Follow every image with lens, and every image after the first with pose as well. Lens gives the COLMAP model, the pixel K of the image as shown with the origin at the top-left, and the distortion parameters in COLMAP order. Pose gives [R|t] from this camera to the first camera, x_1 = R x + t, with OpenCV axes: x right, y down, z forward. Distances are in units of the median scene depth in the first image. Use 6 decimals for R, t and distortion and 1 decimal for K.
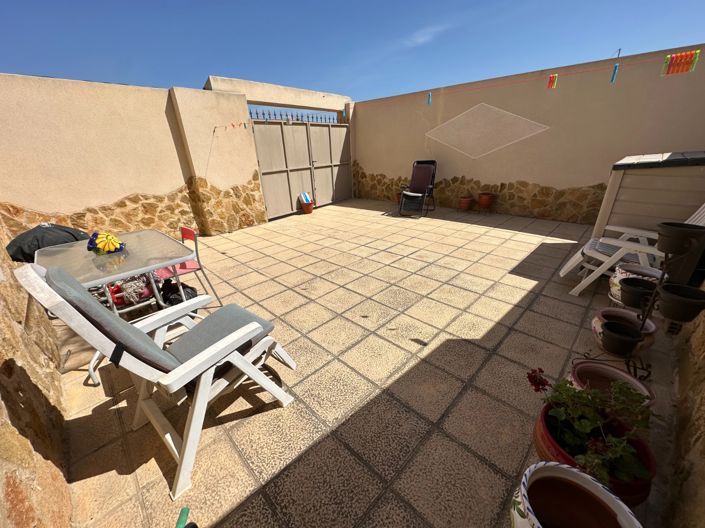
lens RADIAL K [[282.6, 0, 352.8], [0, 282.6, 265.1], [0, 0, 1]] dist [-0.004294, 0.000053]
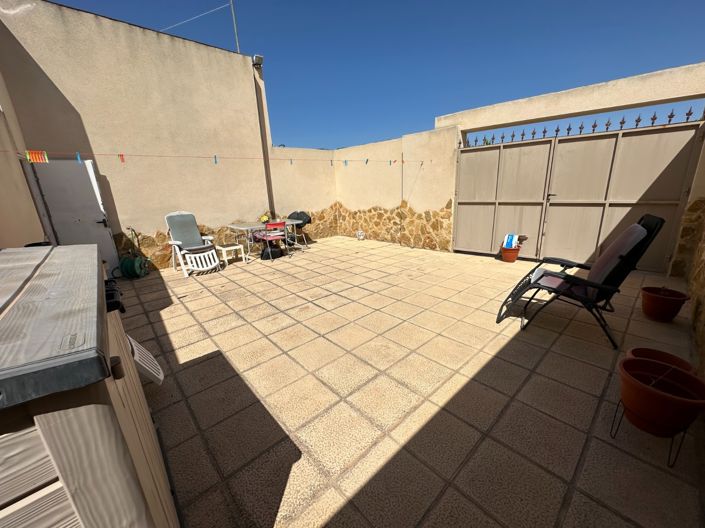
lens RADIAL K [[282.6, 0, 352.8], [0, 282.6, 265.1], [0, 0, 1]] dist [-0.004294, 0.000053]
pose [[-0.057229, 0.310900, -0.948718, 0.815796], [-0.343433, 0.886151, 0.311113, -0.378273], [0.937432, 0.343626, 0.056059, 0.827006]]
